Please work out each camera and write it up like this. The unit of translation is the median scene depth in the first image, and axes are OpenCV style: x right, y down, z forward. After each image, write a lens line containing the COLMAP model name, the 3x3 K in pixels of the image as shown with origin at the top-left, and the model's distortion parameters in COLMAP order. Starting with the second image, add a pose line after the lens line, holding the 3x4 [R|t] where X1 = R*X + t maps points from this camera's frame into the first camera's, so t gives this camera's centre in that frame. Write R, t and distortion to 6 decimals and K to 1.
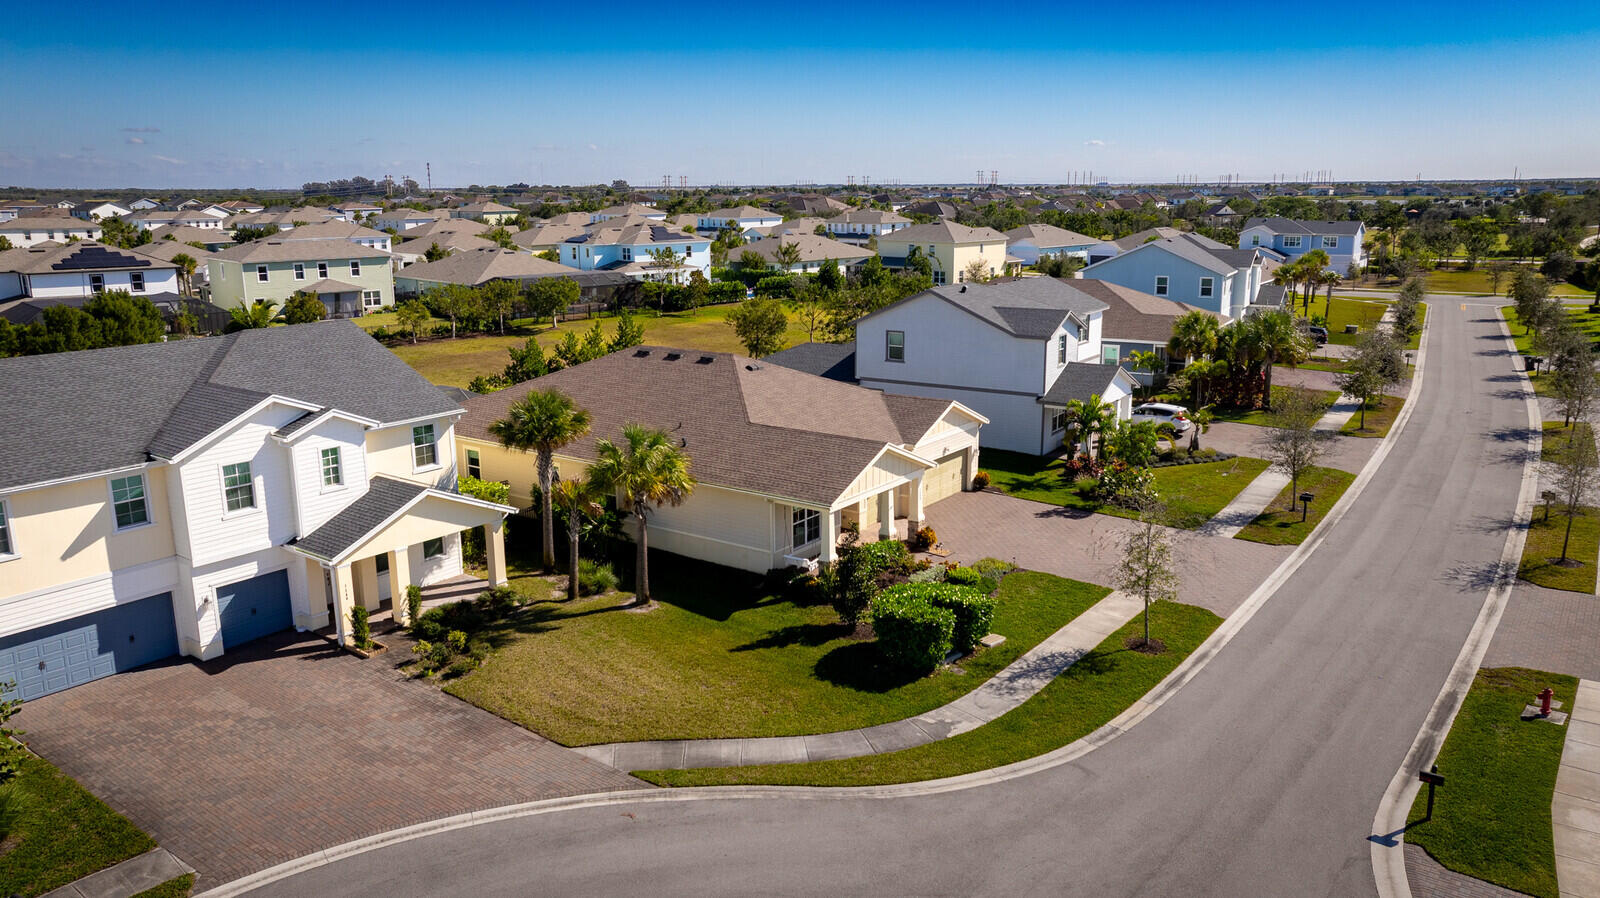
lens RADIAL K [[1144.6, 0, 800.0], [0, 1144.6, 449.0], [0, 0, 1]] dist [-0.033240, 0.057193]
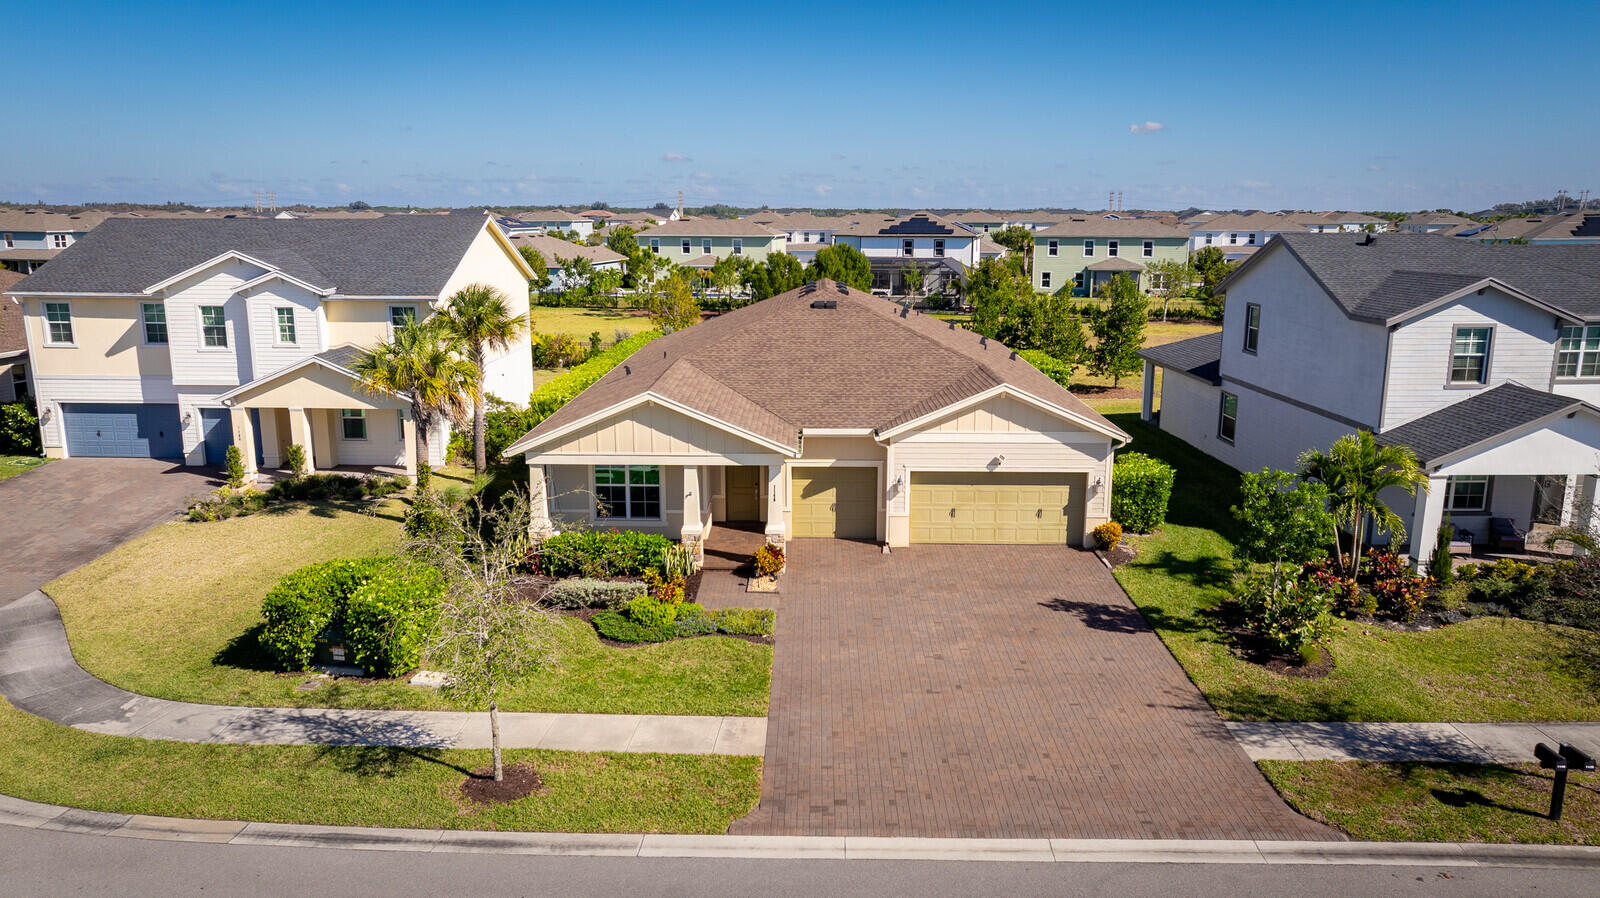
lens RADIAL K [[1123.9, 0, 800.0], [0, 1123.9, 449.0], [0, 0, 1]] dist [-0.024892, 0.048007]
pose [[0.570297, 0.176299, -0.802297, 0.684544], [-0.189629, 0.978572, 0.080239, -0.043112], [0.799251, 0.106379, 0.591508, 0.693408]]
